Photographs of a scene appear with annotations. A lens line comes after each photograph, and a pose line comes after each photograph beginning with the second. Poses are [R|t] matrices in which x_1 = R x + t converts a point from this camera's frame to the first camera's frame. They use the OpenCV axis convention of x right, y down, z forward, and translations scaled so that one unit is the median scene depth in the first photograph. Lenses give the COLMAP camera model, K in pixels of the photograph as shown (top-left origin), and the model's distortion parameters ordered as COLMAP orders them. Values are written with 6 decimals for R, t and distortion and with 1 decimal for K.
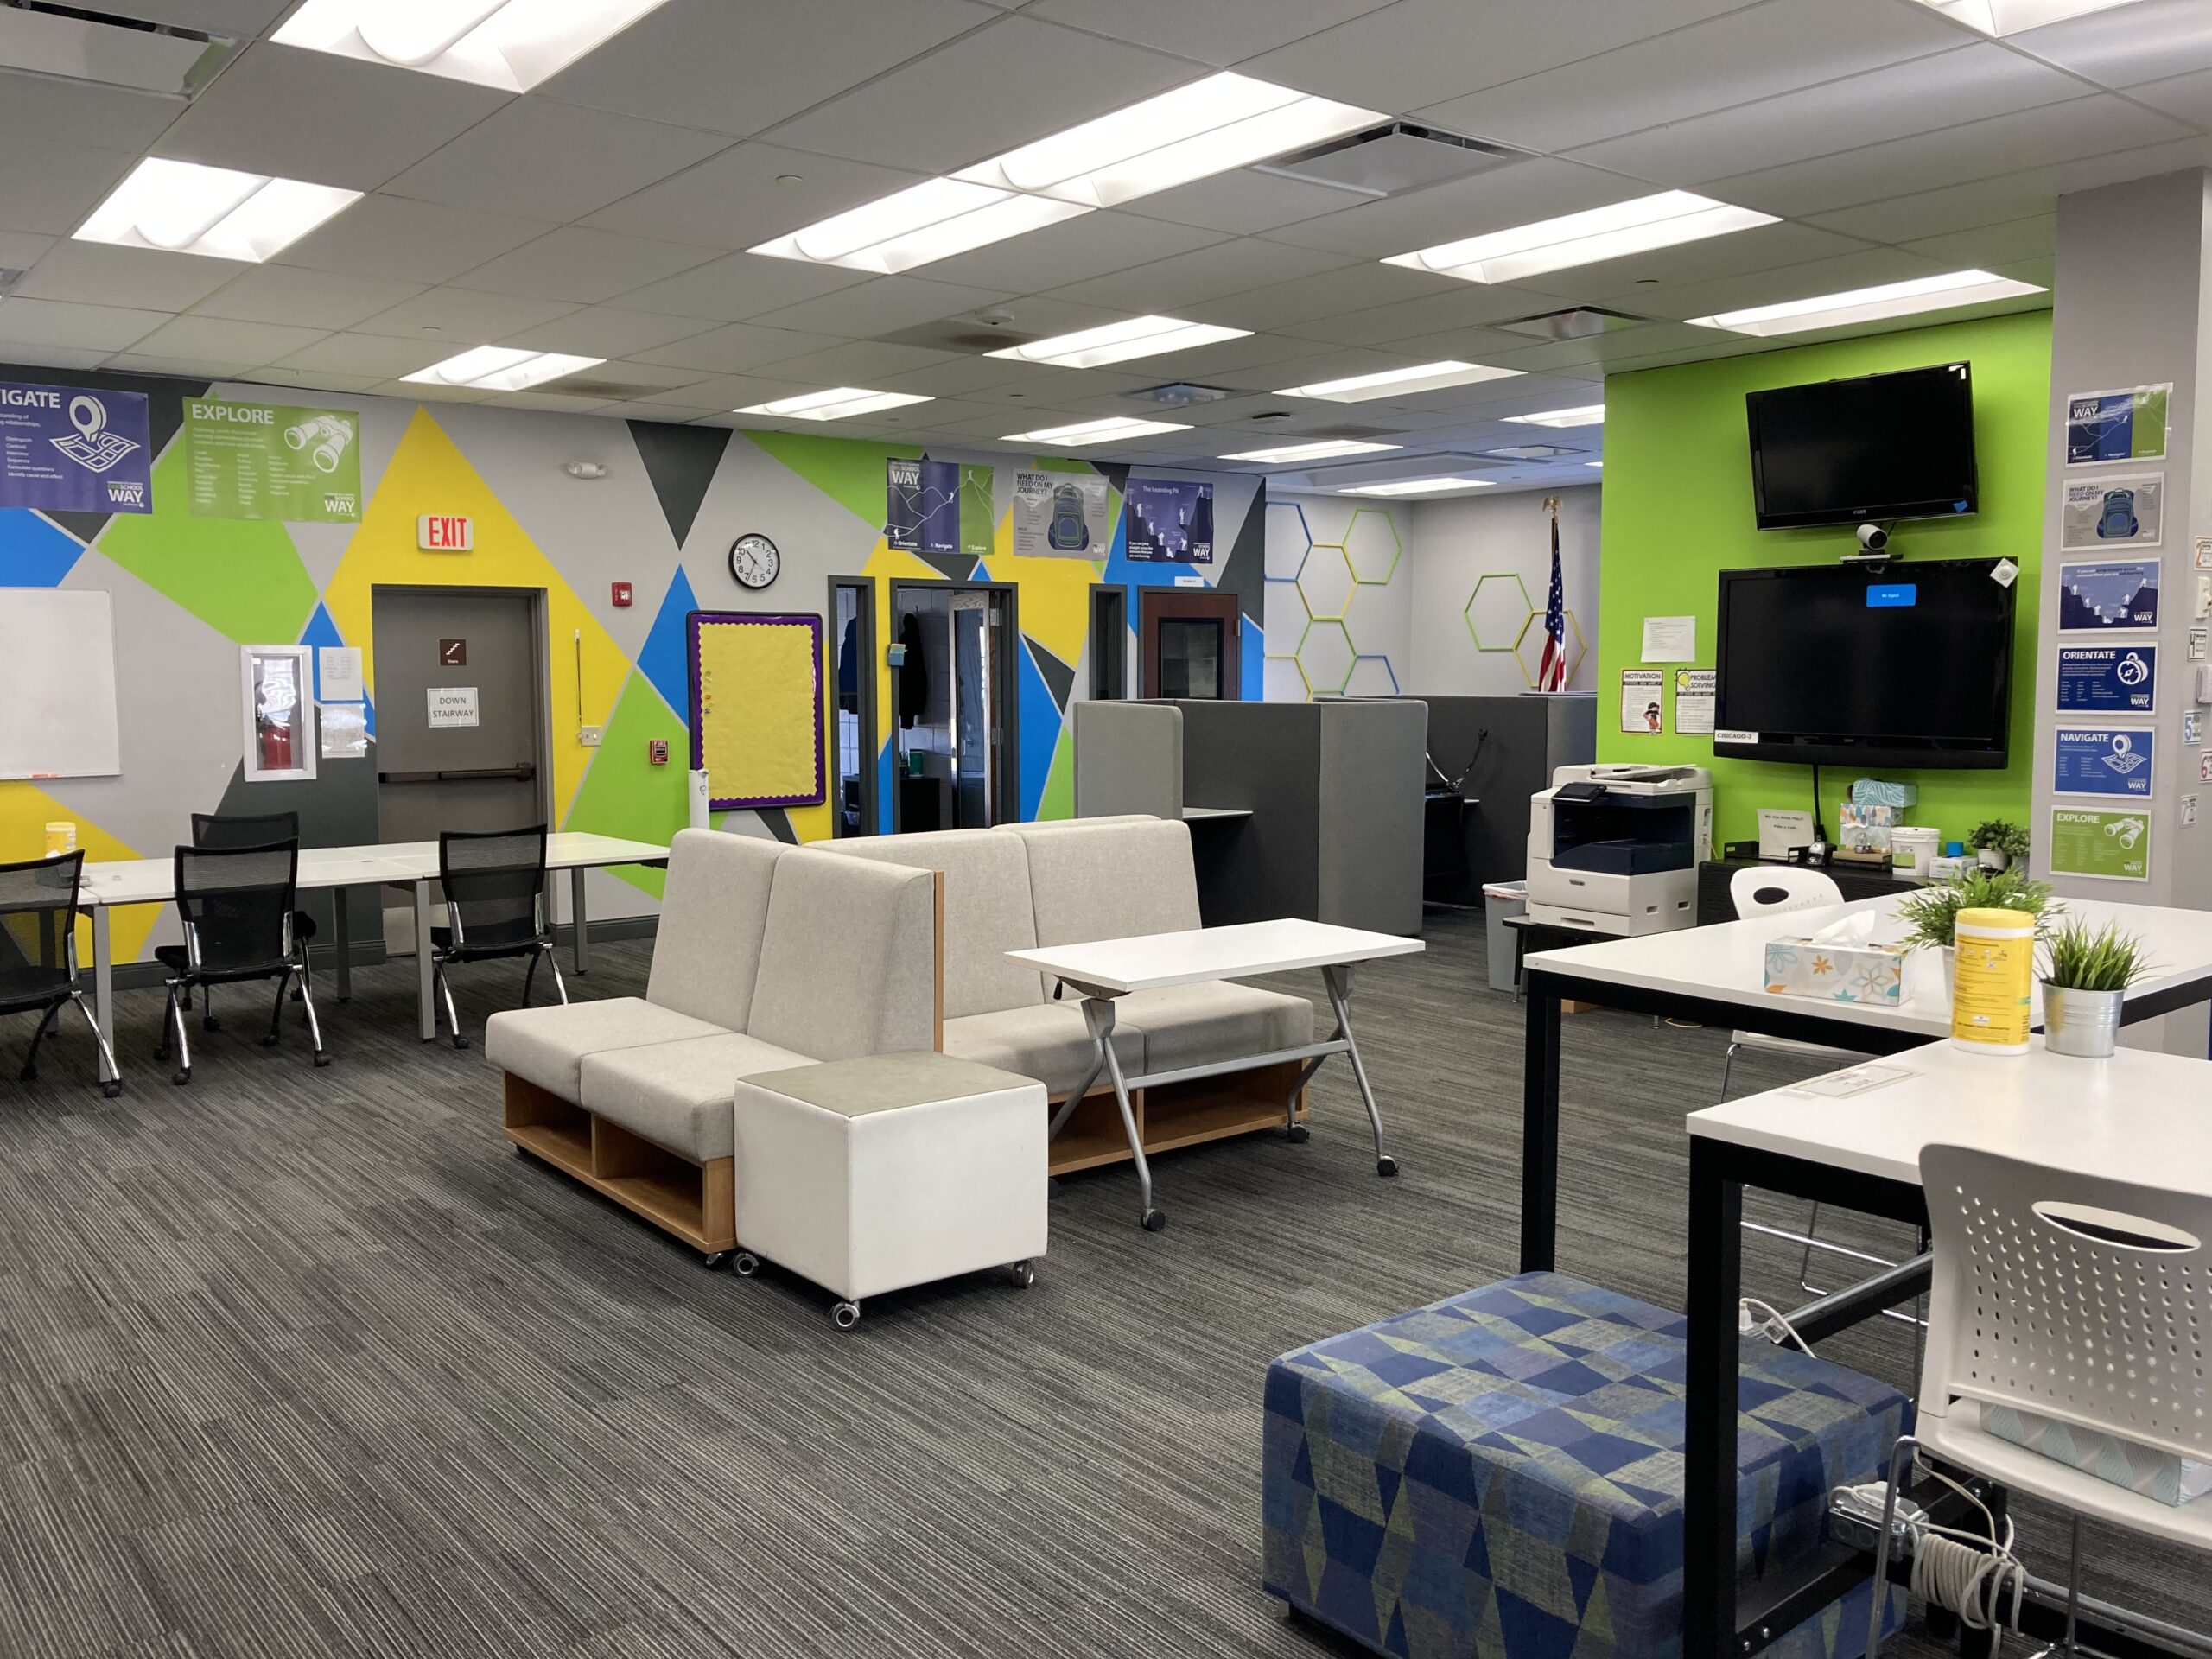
lens RADIAL K [[1814.9, 0, 1106.9], [0, 1814.9, 822.0], [0, 0, 1]] dist [0.006906, -0.000716]
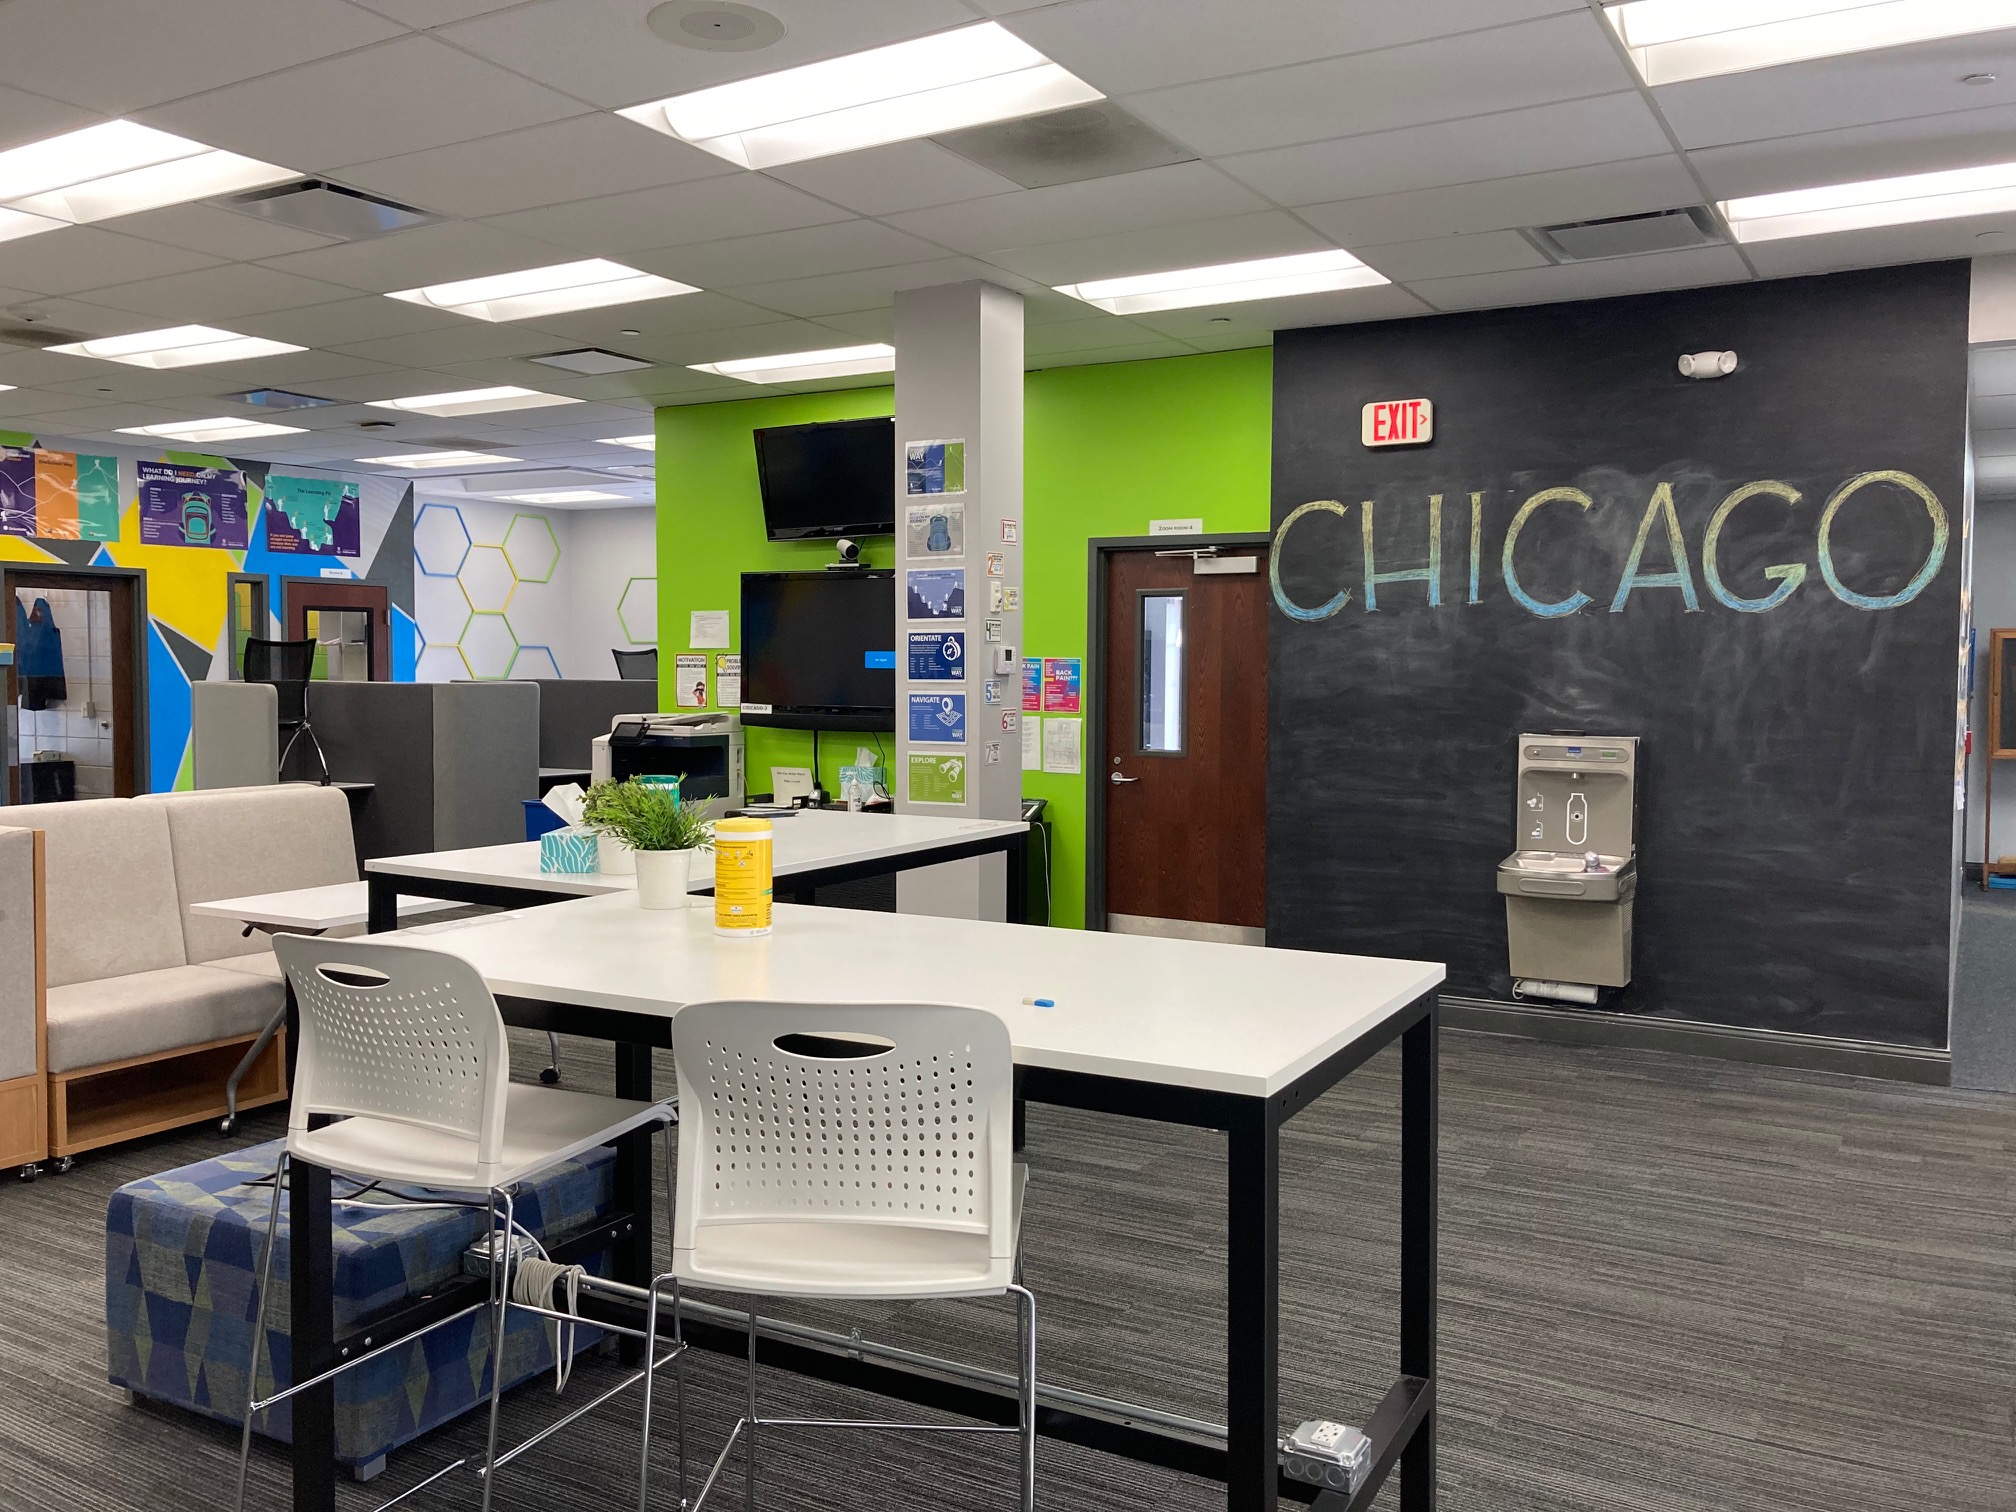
lens RADIAL K [[1668.6, 0, 1002.5], [0, 1668.6, 799.1], [0, 0, 1]] dist [0.049745, -0.001542]
pose [[0.940419, -0.018162, 0.339533, 0.171745], [0.020937, 0.999771, -0.004510, 0.033323], [-0.339373, 0.011350, 0.940583, -0.174586]]
